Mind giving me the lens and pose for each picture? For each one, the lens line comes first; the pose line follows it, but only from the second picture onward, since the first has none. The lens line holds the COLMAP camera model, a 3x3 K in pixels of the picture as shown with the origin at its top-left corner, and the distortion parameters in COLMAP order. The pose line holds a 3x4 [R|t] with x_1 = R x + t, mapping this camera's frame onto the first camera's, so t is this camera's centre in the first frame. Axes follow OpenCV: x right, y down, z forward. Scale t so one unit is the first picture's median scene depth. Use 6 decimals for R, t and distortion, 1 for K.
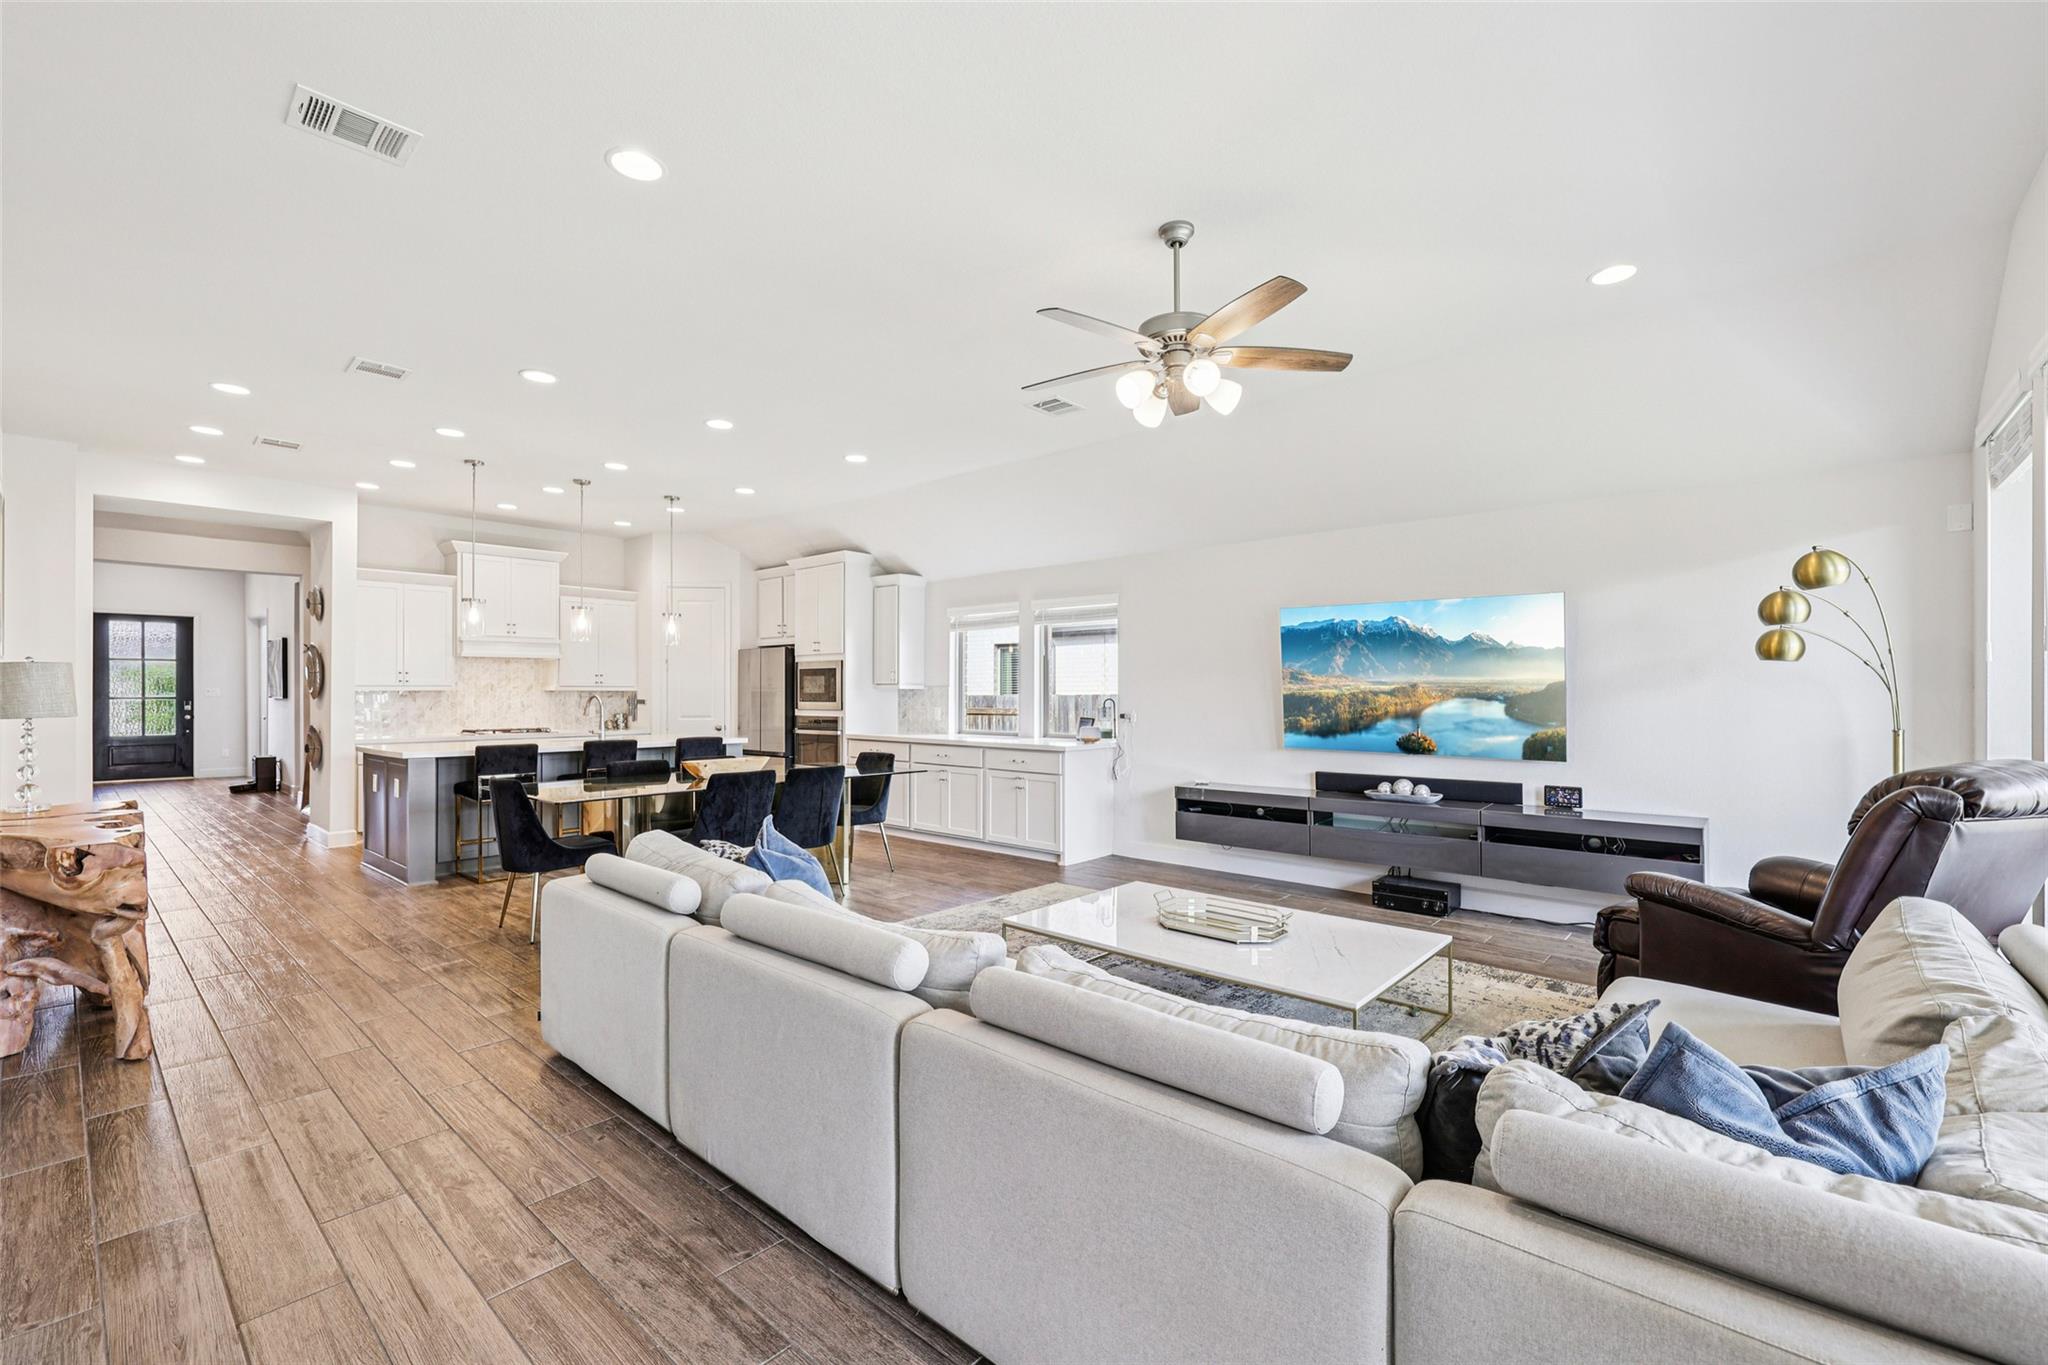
lens RADIAL K [[864.4, 0, 1029.3], [0, 864.4, 684.7], [0, 0, 1]] dist [-0.000501, -0.000065]
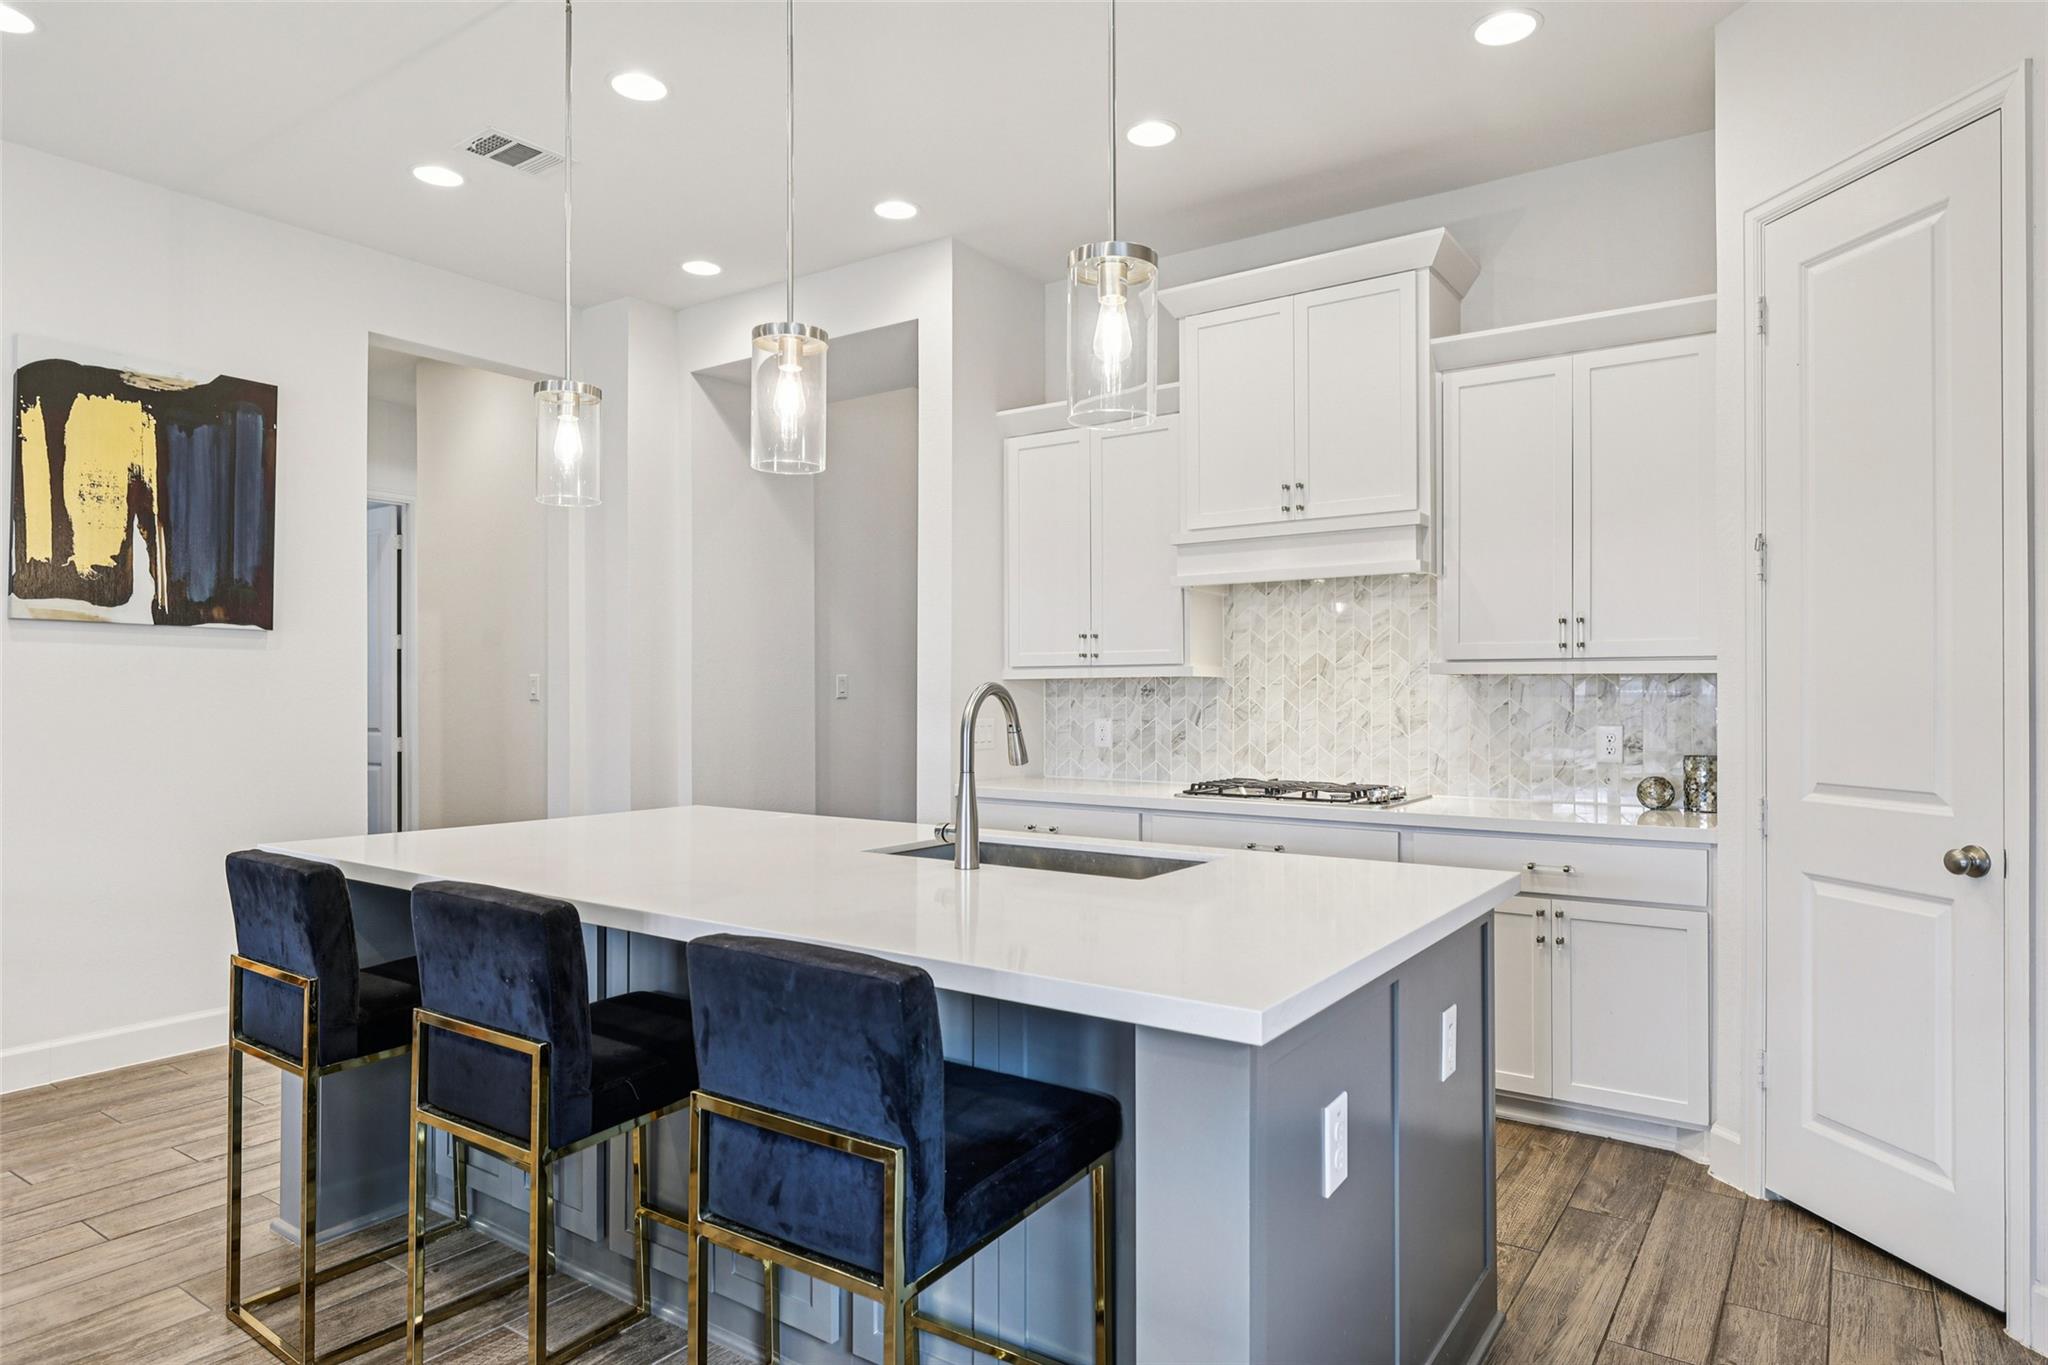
lens RADIAL K [[1187.5, 0, 1030.7], [0, 1187.5, 685.1], [0, 0, 1]] dist [0.000863, 0.000136]
pose [[0.107564, -0.005374, -0.994184, -0.138950], [0.008462, 0.999954, -0.004490, 0.012242], [0.994162, -0.007930, 0.107605, 0.863098]]
